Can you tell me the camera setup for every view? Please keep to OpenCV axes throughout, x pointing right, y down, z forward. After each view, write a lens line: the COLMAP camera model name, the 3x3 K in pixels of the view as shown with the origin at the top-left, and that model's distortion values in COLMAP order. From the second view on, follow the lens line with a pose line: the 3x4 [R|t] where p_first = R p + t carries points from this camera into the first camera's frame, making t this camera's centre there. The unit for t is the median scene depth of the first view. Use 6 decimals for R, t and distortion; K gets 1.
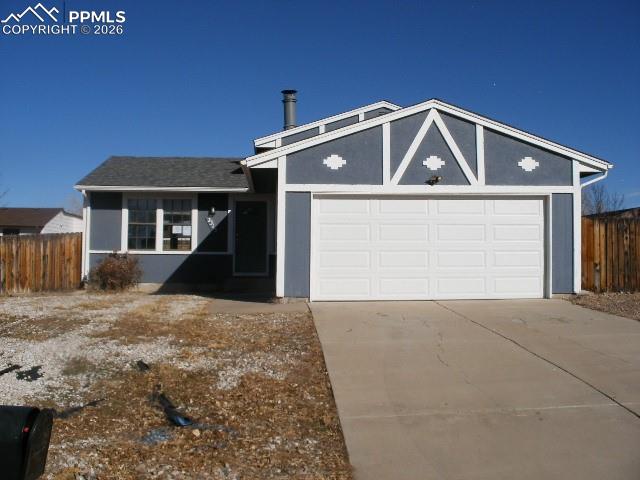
lens RADIAL K [[676.9, 0, 321.9], [0, 676.9, 240.7], [0, 0, 1]] dist [-0.147433, 0.000000]
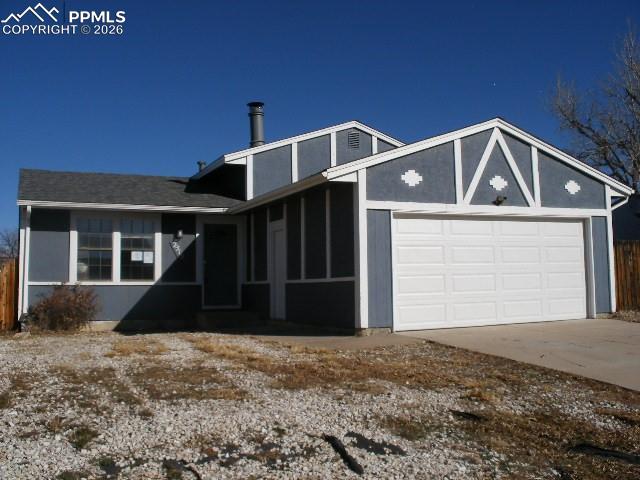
lens RADIAL K [[676.9, 0, 320.1], [0, 676.9, 237.6], [0, 0, 1]] dist [-0.147433, 0.000000]
pose [[0.938809, 0.005758, 0.344391, -0.398522], [0.013193, 0.998525, -0.052659, 0.010383], [-0.344187, 0.053980, 0.937348, 0.181654]]
